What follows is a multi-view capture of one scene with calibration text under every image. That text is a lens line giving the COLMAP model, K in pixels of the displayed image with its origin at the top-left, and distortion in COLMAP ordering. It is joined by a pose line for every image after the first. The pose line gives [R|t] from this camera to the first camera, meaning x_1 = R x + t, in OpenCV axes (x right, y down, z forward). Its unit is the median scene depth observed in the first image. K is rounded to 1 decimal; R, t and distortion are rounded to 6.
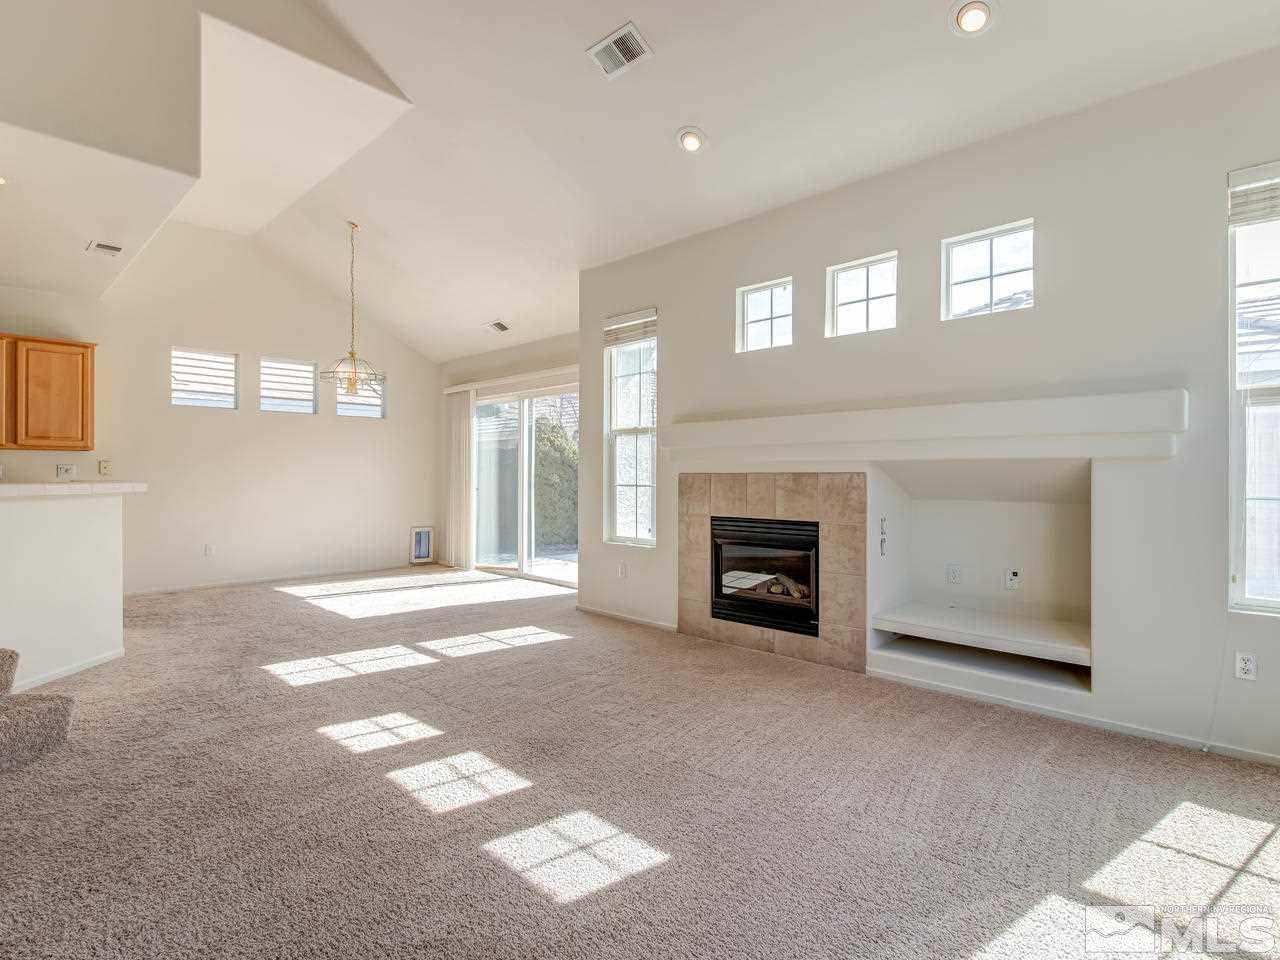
lens RADIAL K [[667.5, 0, 626.8], [0, 667.5, 477.2], [0, 0, 1]] dist [0.021355, -0.017136]
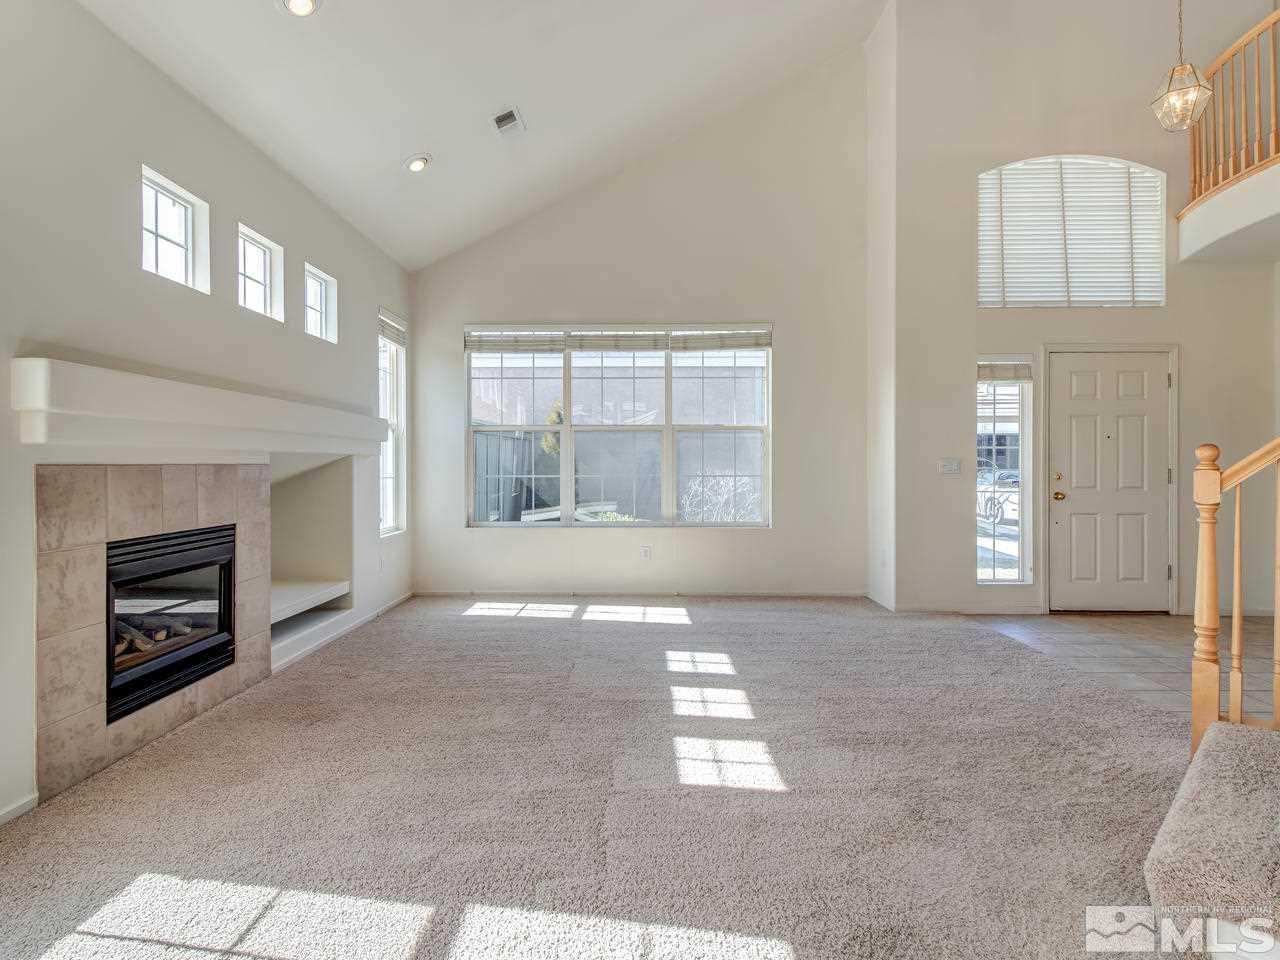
lens RADIAL K [[670.2, 0, 642.4], [0, 670.2, 467.0], [0, 0, 1]] dist [0.033410, -0.022965]
pose [[-0.699201, -0.001272, 0.714924, -0.637653], [0.004617, 0.999970, 0.006295, -0.005805], [-0.714910, 0.007702, -0.699174, 1.173158]]
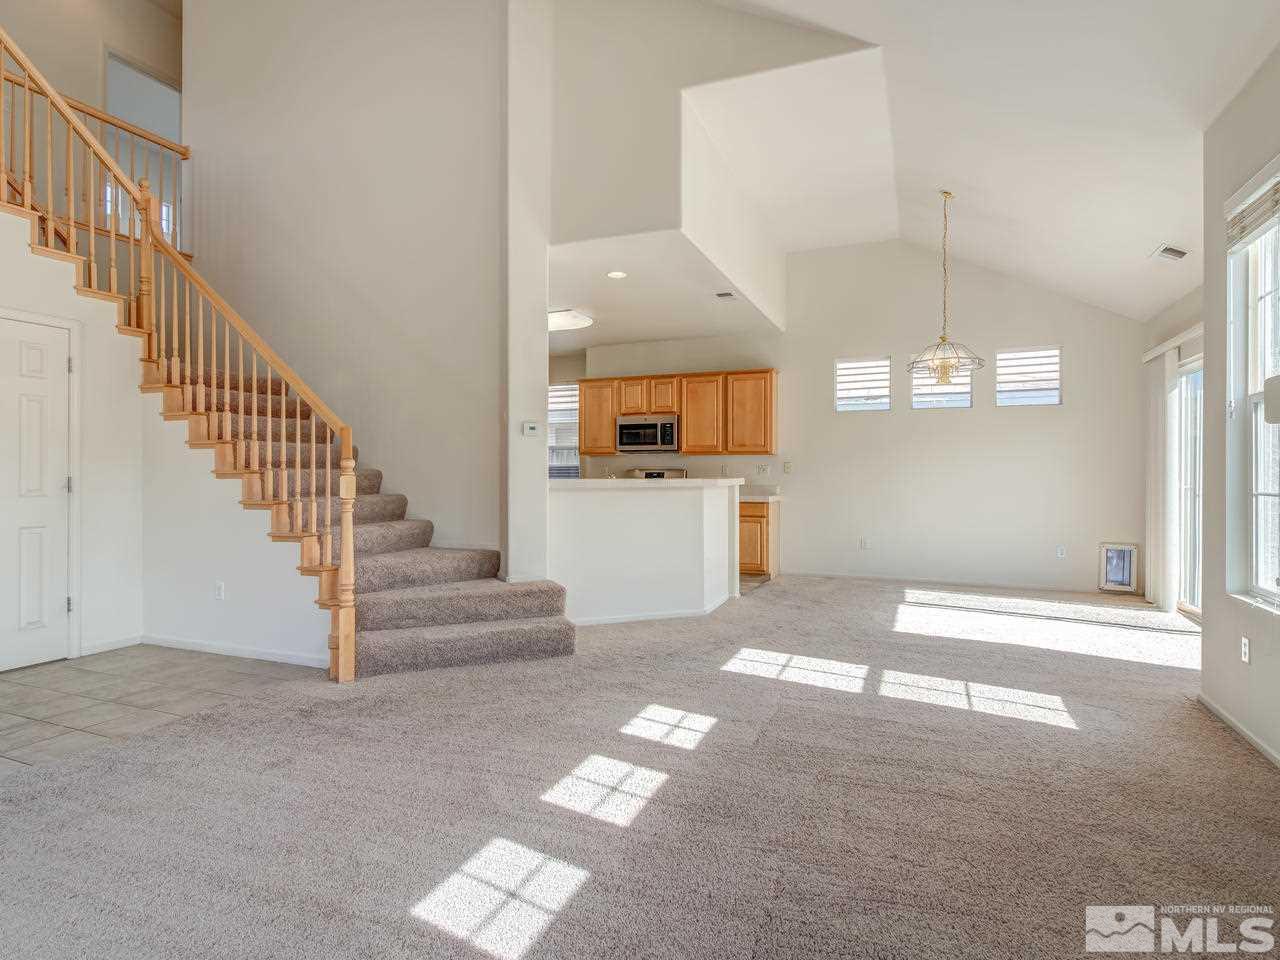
lens RADIAL K [[686.3, 0, 633.2], [0, 686.3, 474.0], [0, 0, 1]] dist [-0.001764, -0.000623]
pose [[0.359884, 0.001823, -0.932995, 0.406575], [-0.005775, 0.999983, -0.000274, -0.000860], [0.932979, 0.005487, 0.359889, 0.399868]]
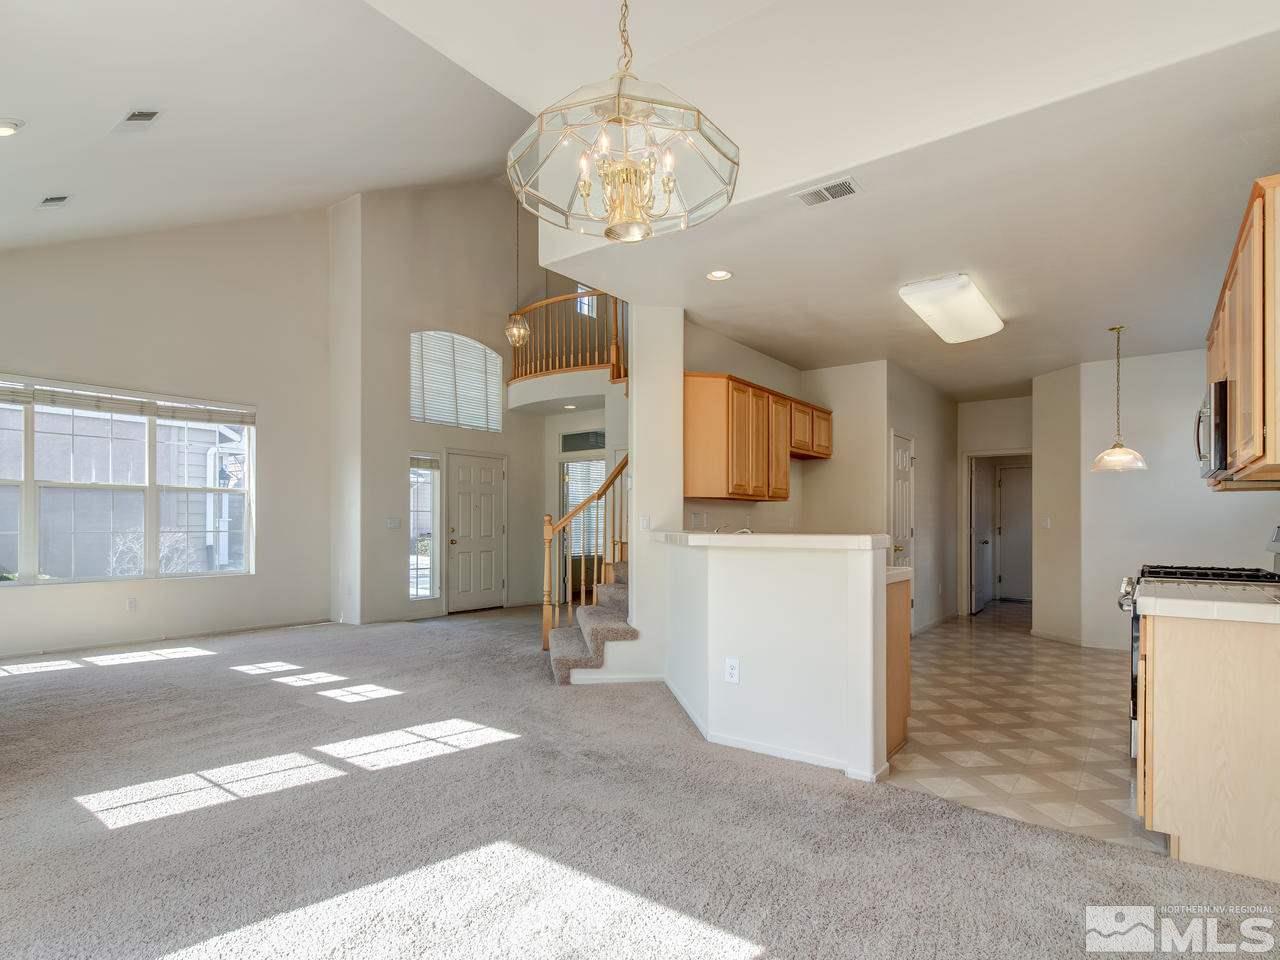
lens RADIAL K [[664.5, 0, 632.5], [0, 664.5, 518.9], [0, 0, 1]] dist [0.001102, -0.008942]
pose [[-0.990582, -0.001614, -0.136908, -0.543528], [-0.001716, 0.999998, 0.000623, -0.011652], [0.136907, 0.000852, -0.990584, 1.806084]]
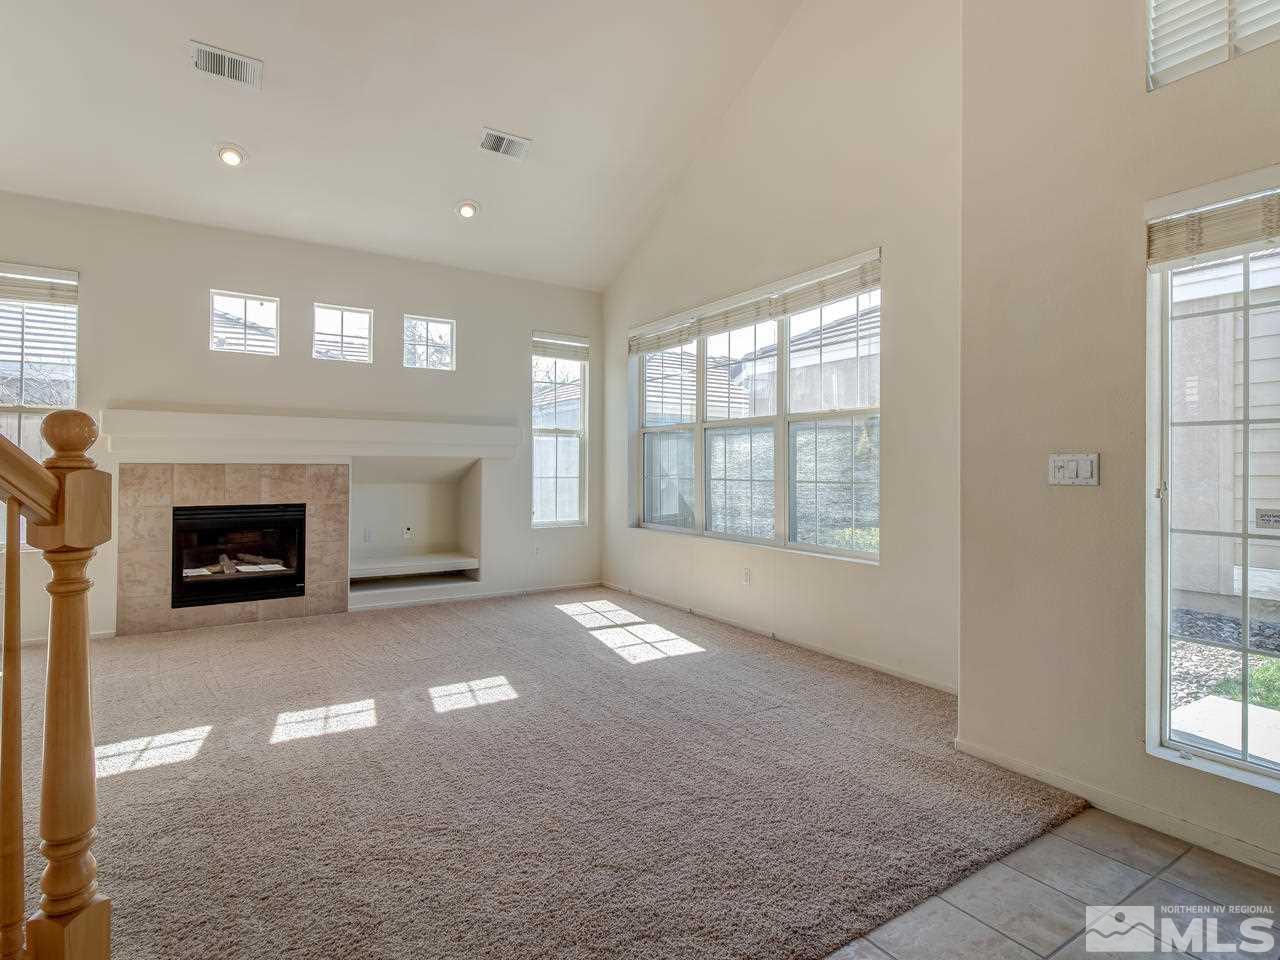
lens RADIAL K [[670.2, 0, 642.4], [0, 670.2, 467.0], [0, 0, 1]] dist [0.033410, -0.022965]
pose [[0.211953, 0.002010, 0.977278, -0.776019], [0.000174, 0.999998, -0.002094, 0.001699], [-0.977280, 0.000614, 0.211952, 0.113537]]
